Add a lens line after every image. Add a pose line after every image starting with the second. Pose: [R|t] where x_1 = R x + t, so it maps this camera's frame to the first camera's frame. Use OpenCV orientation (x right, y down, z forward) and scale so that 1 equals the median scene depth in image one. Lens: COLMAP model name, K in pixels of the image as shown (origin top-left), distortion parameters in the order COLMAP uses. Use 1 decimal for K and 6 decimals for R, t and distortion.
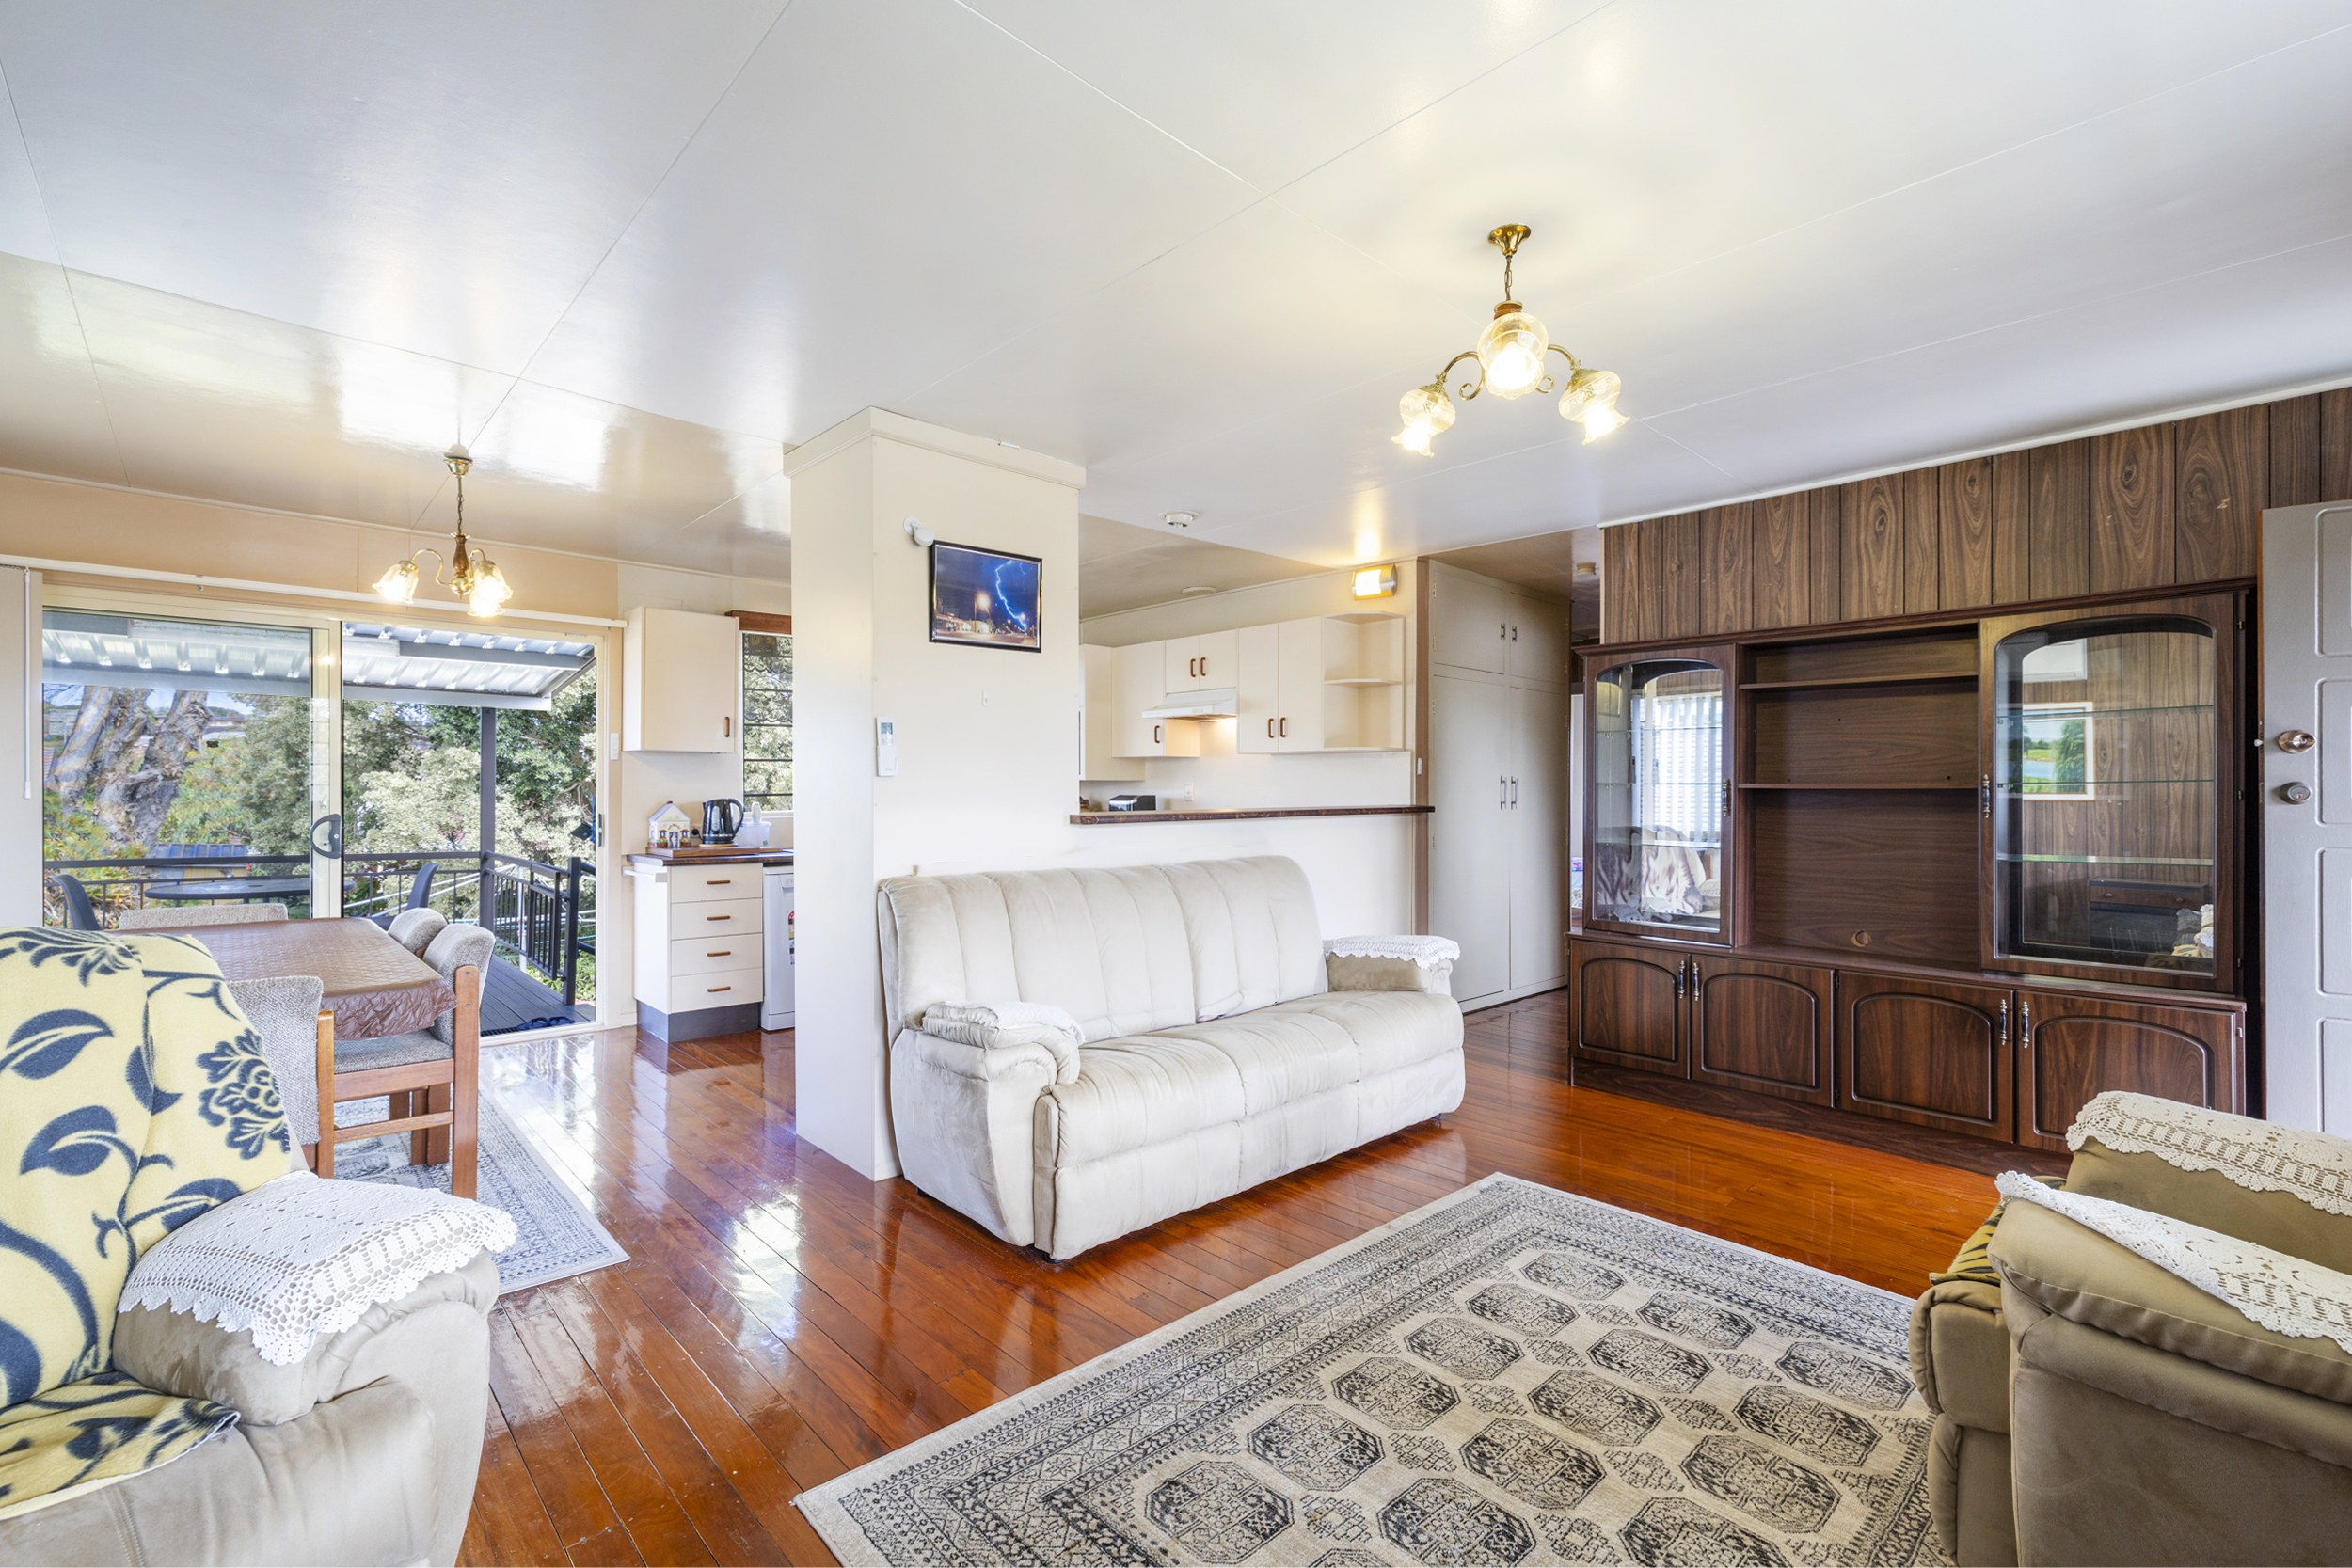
lens RADIAL K [[1030.5, 0, 1142.2], [0, 1030.5, 791.8], [0, 0, 1]] dist [-0.001055, 0.001935]
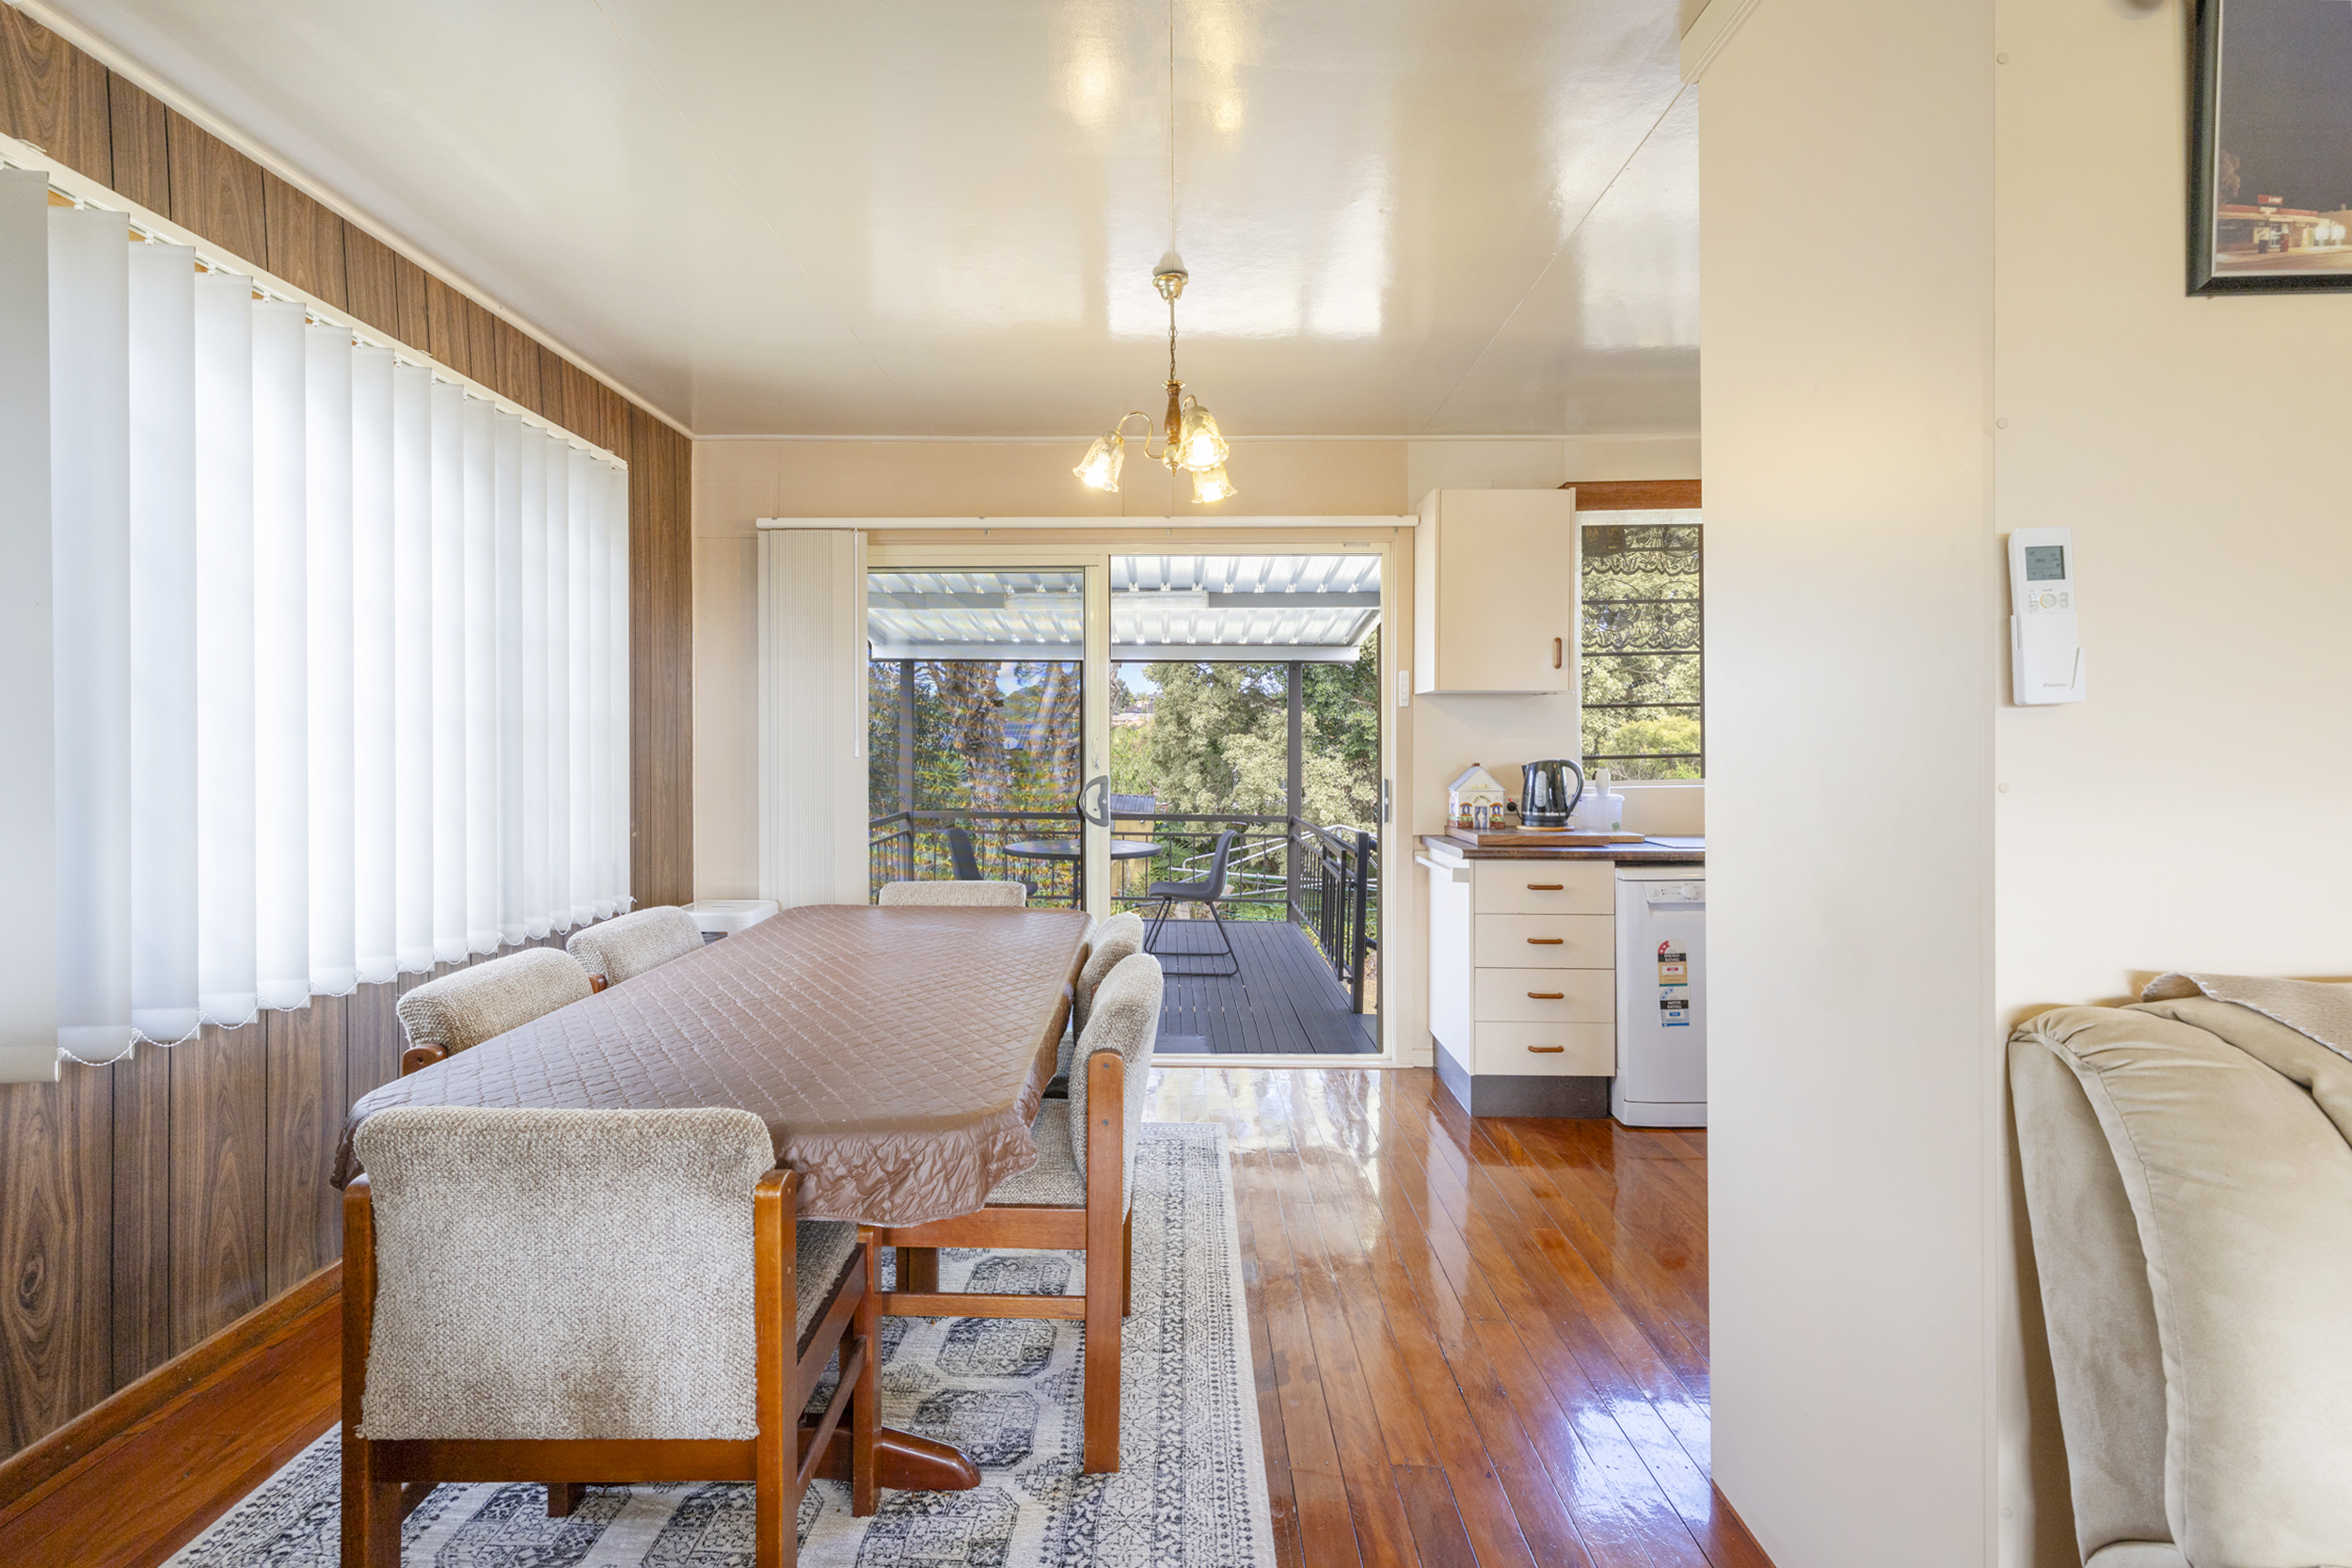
lens RADIAL K [[1030.5, 0, 1113.8], [0, 1030.5, 765.7], [0, 0, 1]] dist [-0.001055, 0.001935]
pose [[0.705358, 0.005775, -0.708827, -0.141127], [0.004885, 0.999903, 0.013008, 0.000537], [0.708834, -0.012638, 0.705262, 0.346501]]
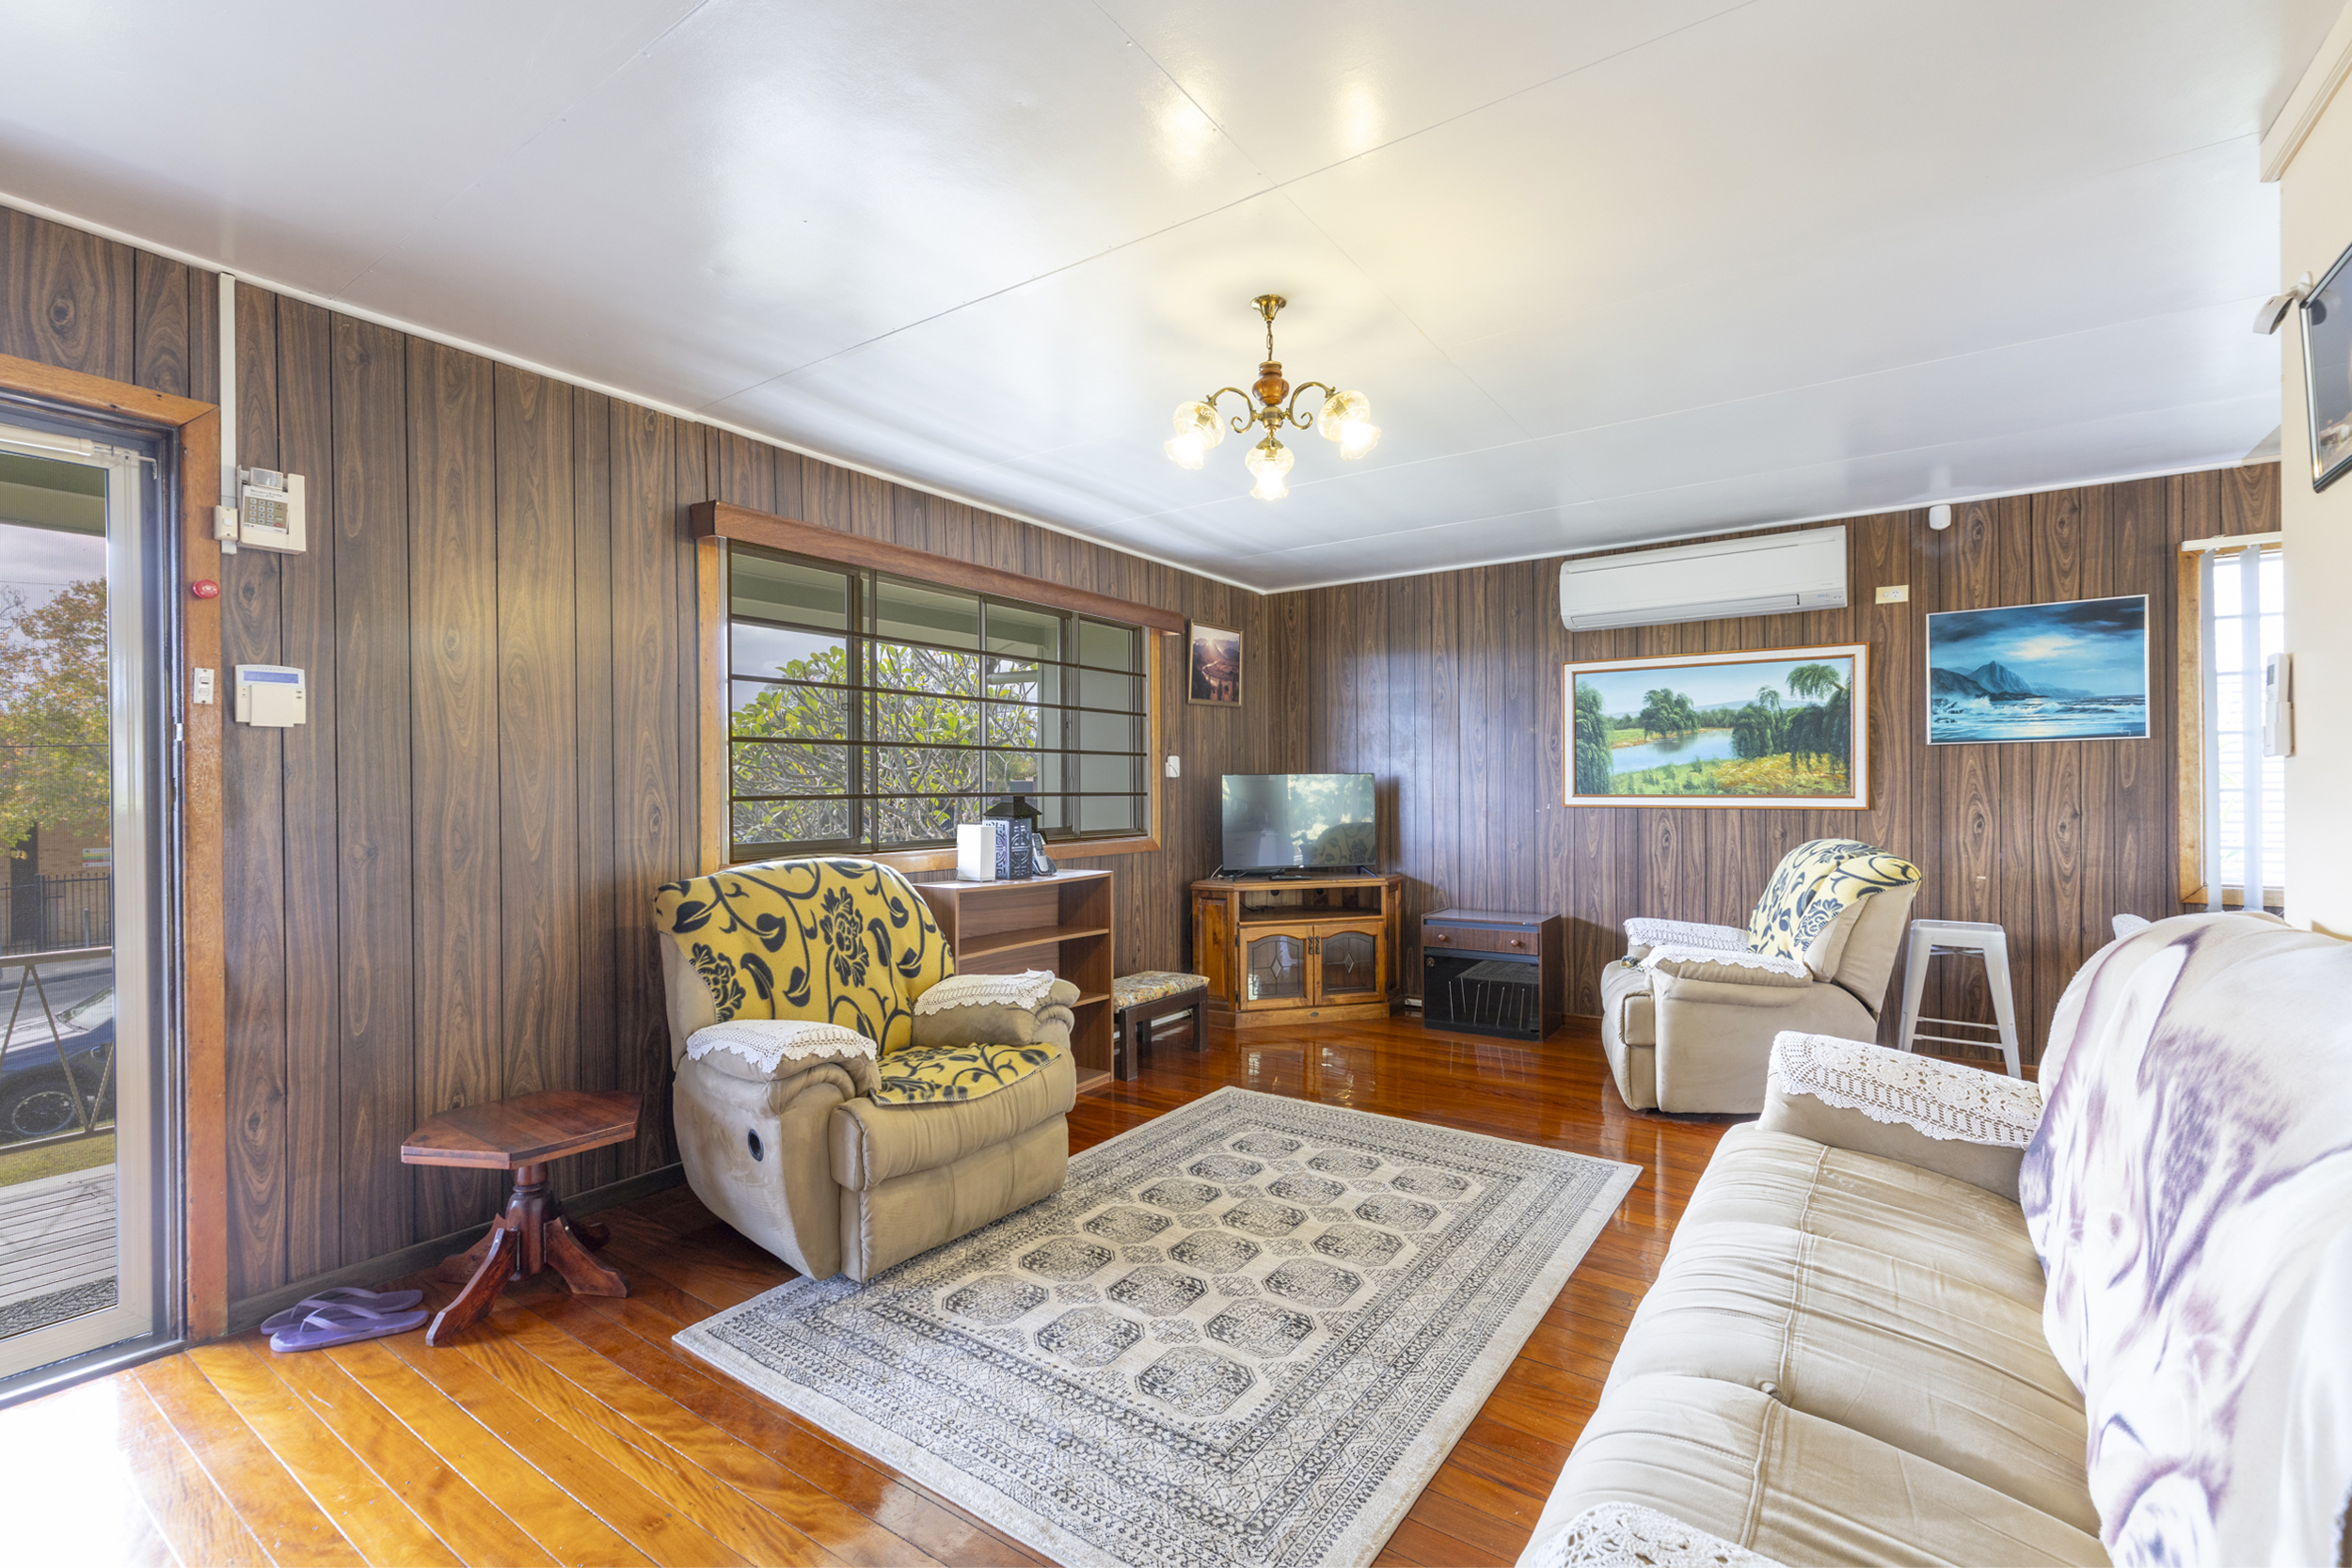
lens RADIAL K [[1030.5, 0, 1180.7], [0, 1030.5, 786.0], [0, 0, 1]] dist [-0.001055, 0.001935]
pose [[-0.973654, -0.001473, -0.228027, 0.302728], [0.000295, 0.999970, -0.007718, 0.003385], [0.228032, -0.007582, -0.973624, 0.881953]]
